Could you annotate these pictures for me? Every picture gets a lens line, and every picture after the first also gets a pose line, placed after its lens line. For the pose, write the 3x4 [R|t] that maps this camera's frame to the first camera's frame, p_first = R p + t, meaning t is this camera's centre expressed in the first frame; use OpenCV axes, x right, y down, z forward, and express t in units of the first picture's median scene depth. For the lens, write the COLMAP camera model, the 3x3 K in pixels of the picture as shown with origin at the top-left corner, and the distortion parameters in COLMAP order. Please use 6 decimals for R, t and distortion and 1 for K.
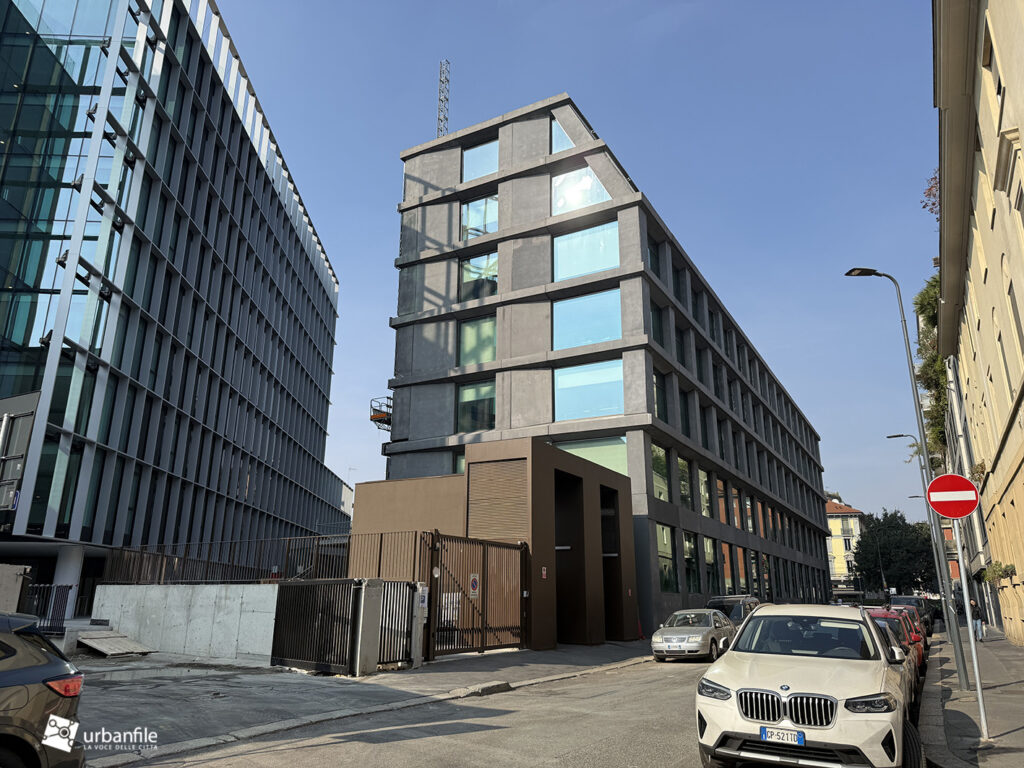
lens RADIAL K [[708.0, 0, 512.0], [0, 708.0, 384.0], [0, 0, 1]] dist [0.115189, -0.160761]
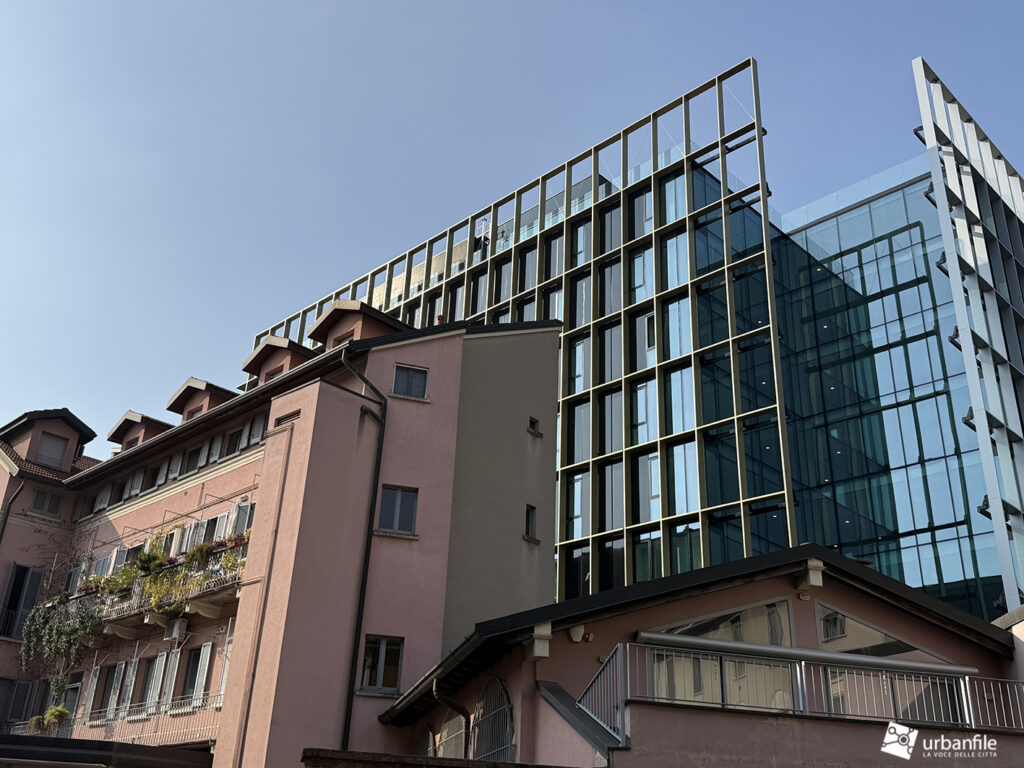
lens RADIAL K [[1003.4, 0, 512.0], [0, 1003.4, 384.0], [0, 0, 1]] dist [0.159607, -0.341216]
pose [[0.684461, -0.302220, -0.663457, -0.099013], [0.176272, 0.951633, -0.251638, -0.074365], [0.707418, 0.055288, 0.704629, -0.227493]]
